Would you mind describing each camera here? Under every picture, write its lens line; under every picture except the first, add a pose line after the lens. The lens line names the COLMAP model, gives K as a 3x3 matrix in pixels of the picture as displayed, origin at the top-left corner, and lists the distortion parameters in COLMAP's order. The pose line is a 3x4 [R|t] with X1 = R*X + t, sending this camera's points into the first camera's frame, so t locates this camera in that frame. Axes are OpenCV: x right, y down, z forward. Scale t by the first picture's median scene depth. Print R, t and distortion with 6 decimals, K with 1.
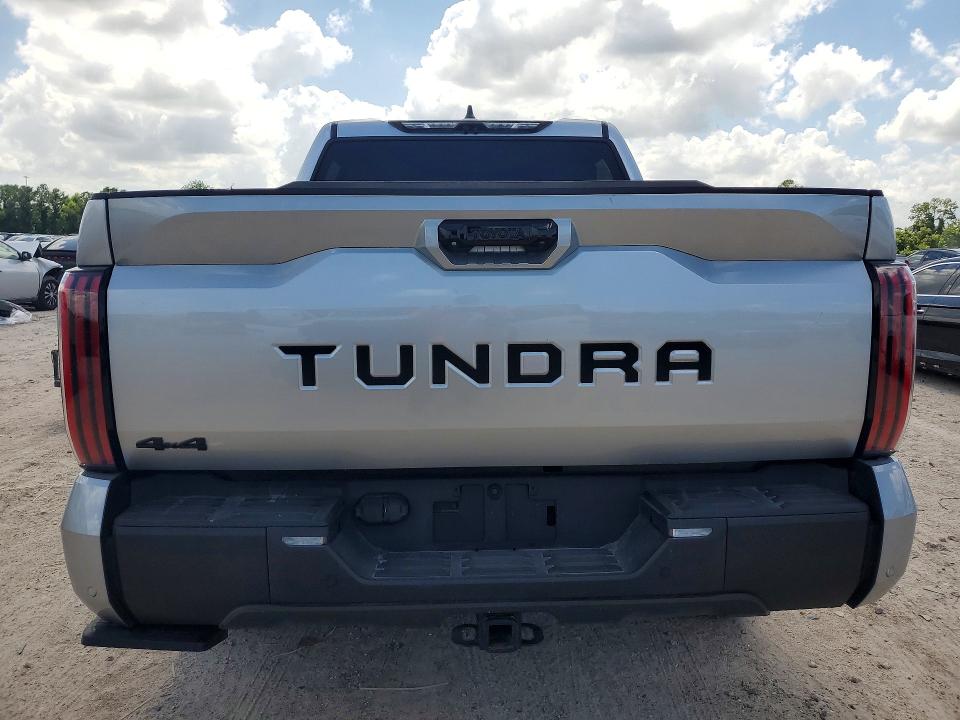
lens RADIAL K [[766.8, 0, 492.5], [0, 766.8, 345.7], [0, 0, 1]] dist [0.008263, -0.001473]
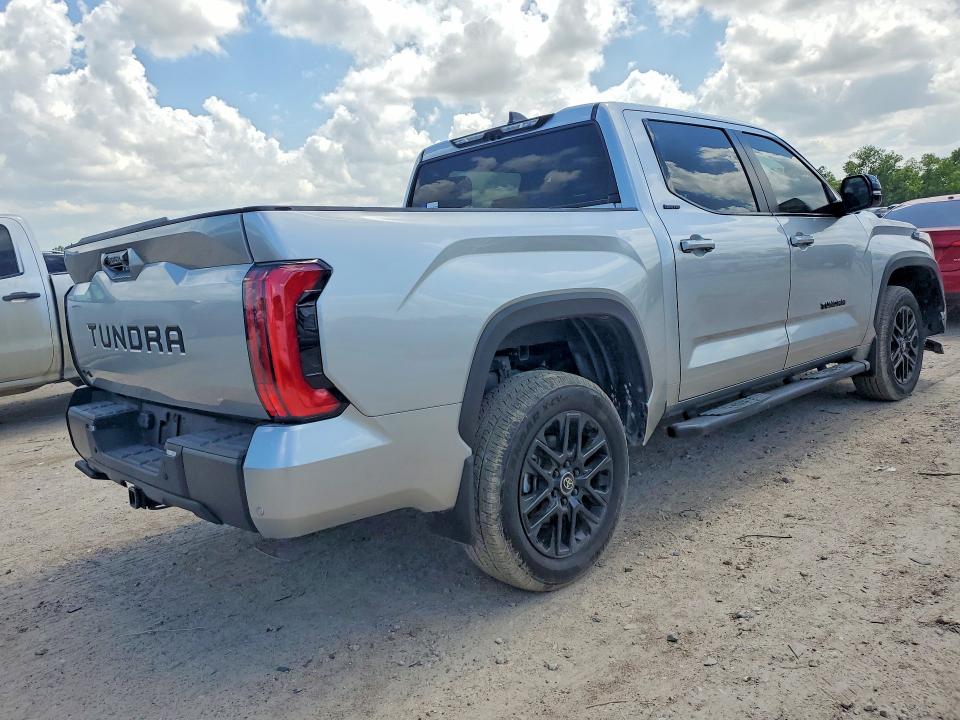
lens RADIAL K [[766.8, 0, 460.4], [0, 766.8, 353.7], [0, 0, 1]] dist [0.008263, -0.001473]
pose [[0.643794, 0.040826, -0.764109, 1.721772], [-0.007621, 0.998868, 0.046948, -0.025205], [0.765161, -0.024401, 0.643377, 0.461735]]
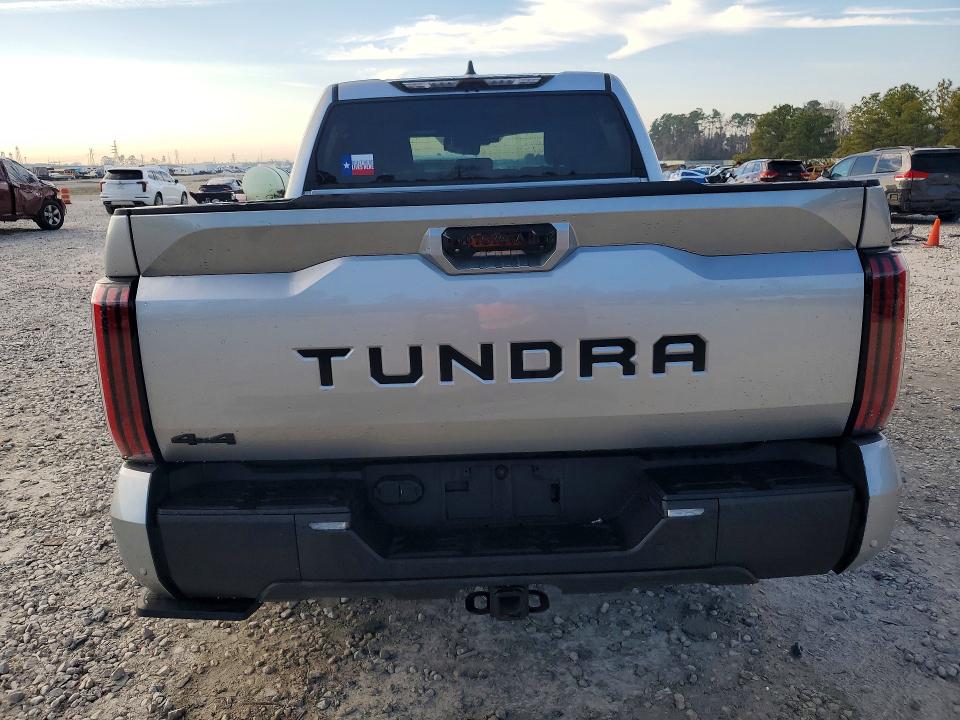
lens RADIAL K [[766.8, 0, 471.3], [0, 766.8, 354.3], [0, 0, 1]] dist [0.008263, -0.001473]
pose [[0.998934, -0.021912, -0.040621, 0.007901], [0.026338, 0.993376, 0.111853, -0.102649], [0.037901, -0.112803, 0.992894, -0.053118]]
